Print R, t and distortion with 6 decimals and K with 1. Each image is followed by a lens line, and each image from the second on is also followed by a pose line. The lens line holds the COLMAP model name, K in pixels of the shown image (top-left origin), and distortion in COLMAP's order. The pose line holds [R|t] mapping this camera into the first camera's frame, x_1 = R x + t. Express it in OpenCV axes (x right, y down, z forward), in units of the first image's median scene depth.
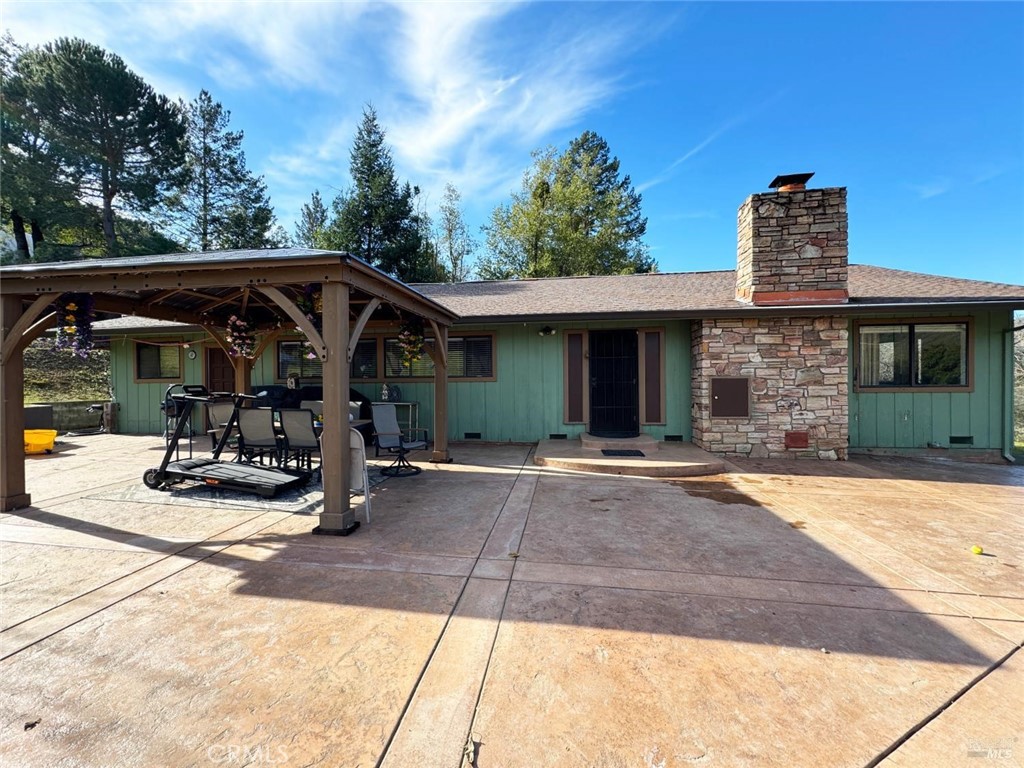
lens RADIAL K [[409.0, 0, 514.7], [0, 409.0, 381.7], [0, 0, 1]] dist [-0.001354, 0.000025]
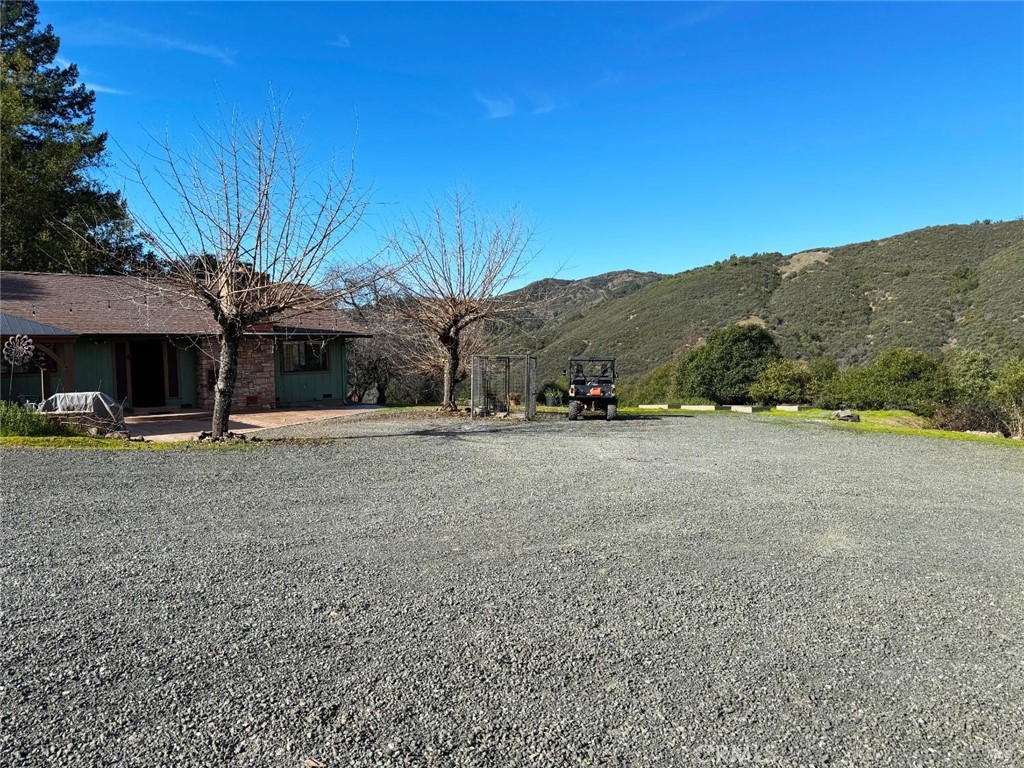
lens RADIAL K [[710.0, 0, 512.0], [0, 710.0, 384.0], [0, 0, 1]] dist [0.004367, -0.001539]
pose [[0.651675, -0.047507, 0.757009, -1.034732], [0.014545, 0.998636, 0.050149, -0.084867], [-0.758359, -0.021670, 0.651477, -2.090390]]
